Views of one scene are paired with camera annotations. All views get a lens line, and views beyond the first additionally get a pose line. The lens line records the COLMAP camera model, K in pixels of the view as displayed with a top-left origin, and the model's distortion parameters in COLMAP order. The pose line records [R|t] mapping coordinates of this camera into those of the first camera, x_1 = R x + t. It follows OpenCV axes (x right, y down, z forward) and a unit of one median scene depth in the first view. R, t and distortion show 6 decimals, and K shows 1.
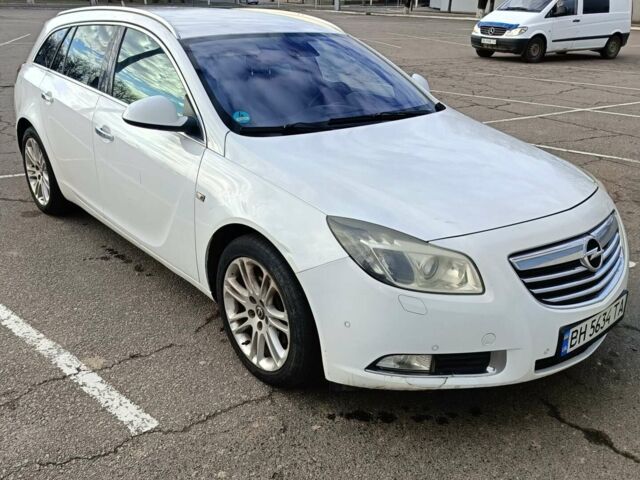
lens RADIAL K [[578.1, 0, 320.0], [0, 578.1, 240.0], [0, 0, 1]] dist [0.176425, -0.309870]
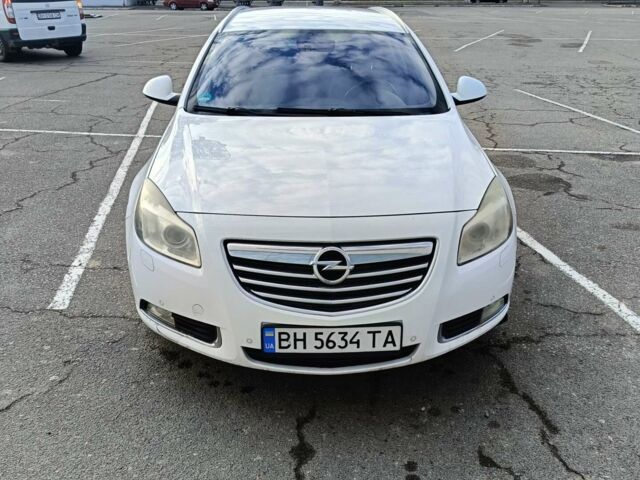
lens RADIAL K [[578.1, 0, 320.0], [0, 578.1, 240.0], [0, 0, 1]] dist [0.176425, -0.309870]
pose [[0.779011, 0.223894, -0.585673, 1.023203], [-0.220444, 0.972239, 0.078458, -0.090728], [0.586980, 0.067988, 0.806741, 0.230286]]
